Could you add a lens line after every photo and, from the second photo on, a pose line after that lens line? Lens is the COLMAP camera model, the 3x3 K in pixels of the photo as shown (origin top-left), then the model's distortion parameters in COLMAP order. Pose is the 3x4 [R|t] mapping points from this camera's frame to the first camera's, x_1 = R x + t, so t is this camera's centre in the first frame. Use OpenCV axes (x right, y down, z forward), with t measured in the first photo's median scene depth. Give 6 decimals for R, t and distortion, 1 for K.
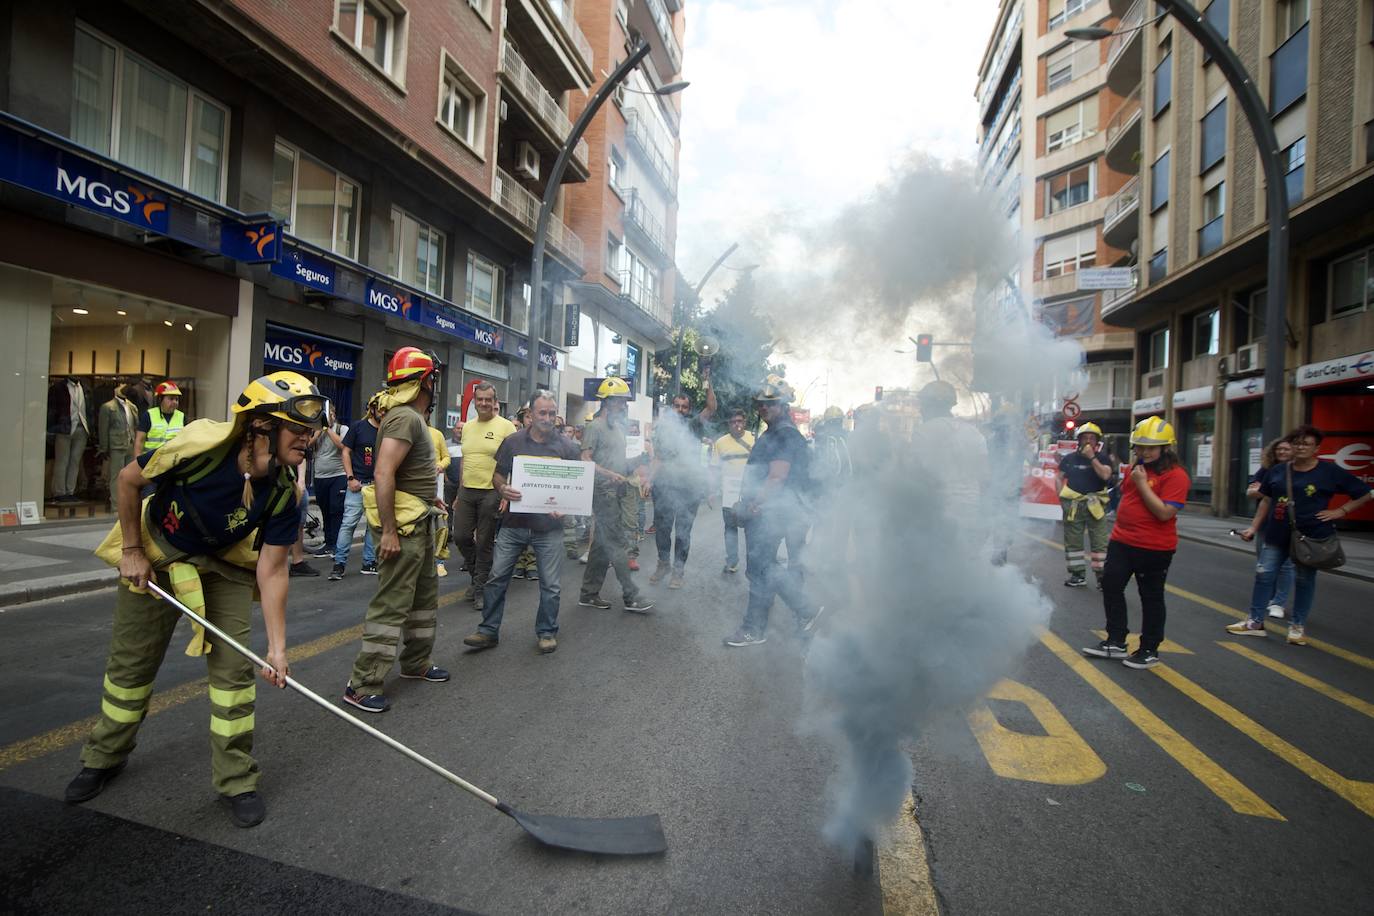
lens RADIAL K [[678.4, 0, 635.0], [0, 678.4, 456.4], [0, 0, 1]] dist [-0.055998, 0.020785]
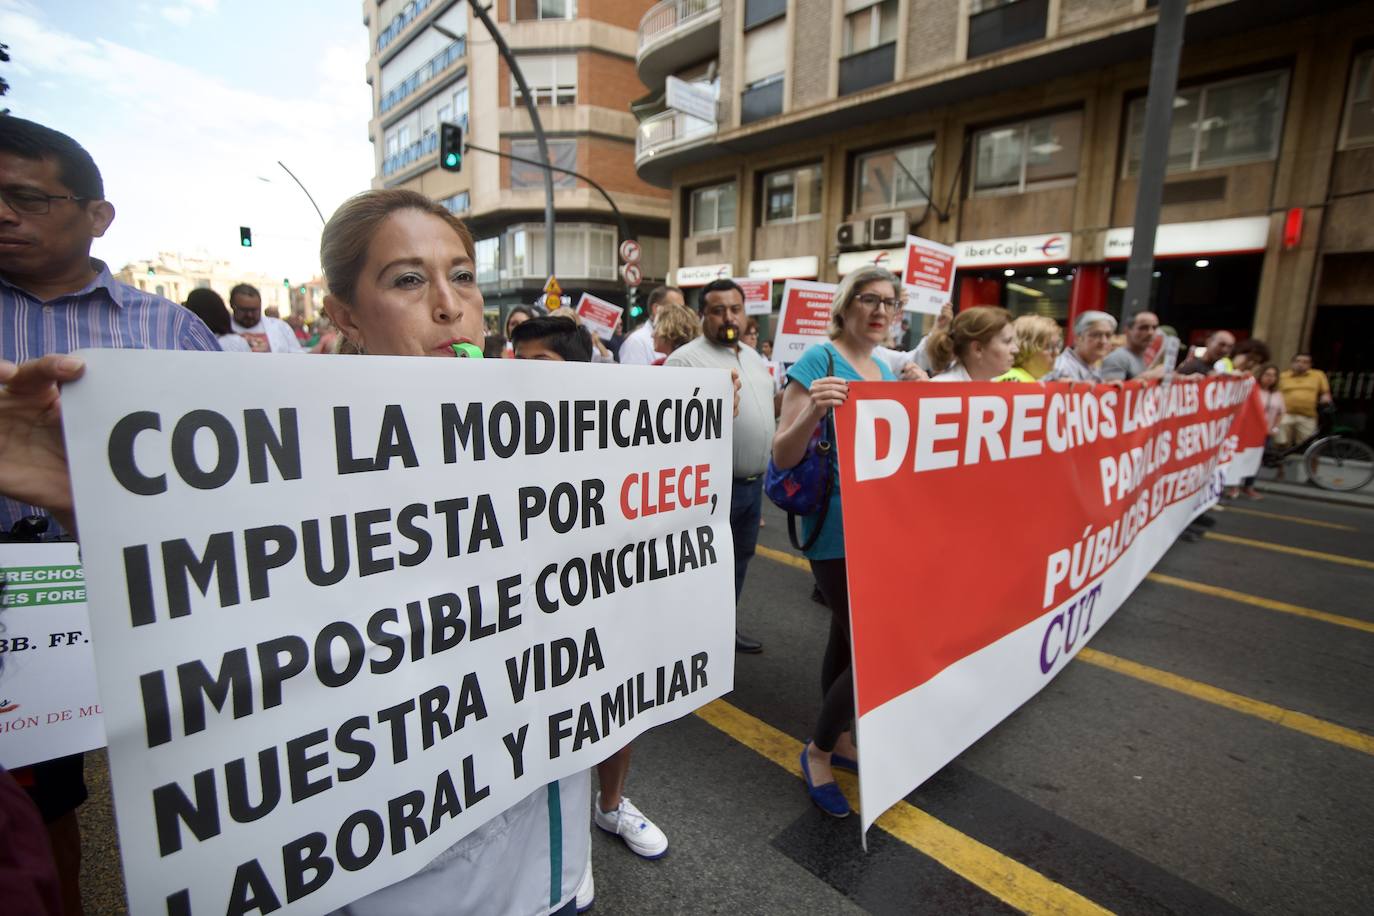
lens RADIAL K [[621.3, 0, 725.9], [0, 621.3, 455.7], [0, 0, 1]] dist [-0.074595, 0.029758]
pose [[0.456766, -0.176011, 0.872001, 0.043631], [-0.010272, 0.979122, 0.203014, -0.010376], [-0.889528, -0.101687, 0.445421, 0.645622]]
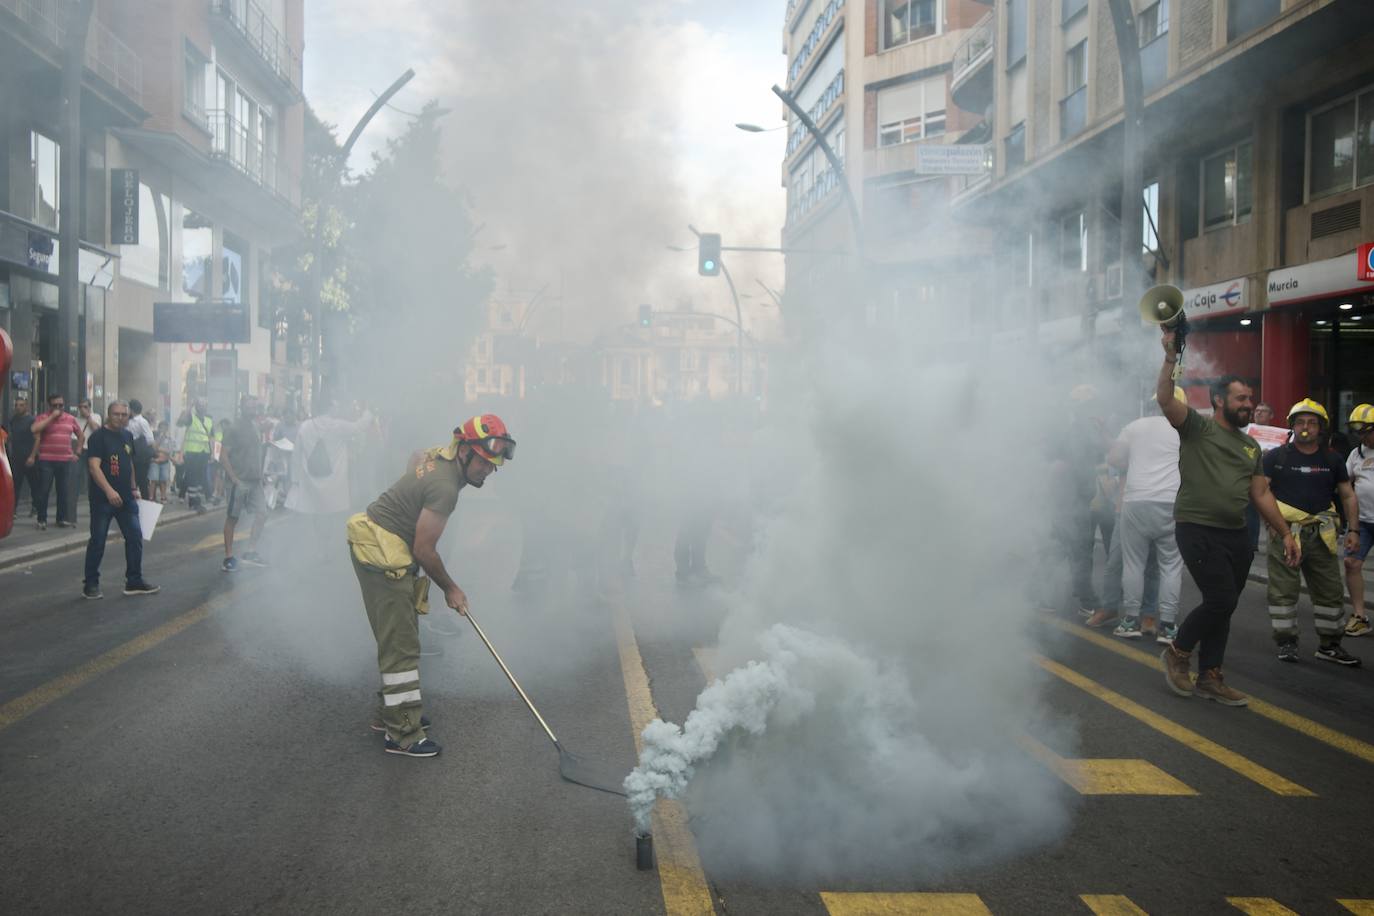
lens RADIAL K [[1194.8, 0, 630.3], [0, 1194.8, 425.0], [0, 0, 1]] dist [0.000569, 0.085808]
pose [[0.944919, -0.031244, 0.325810, -0.030072], [0.029261, 0.999511, 0.010986, -0.013768], [-0.325994, -0.000848, 0.945371, -0.086479]]
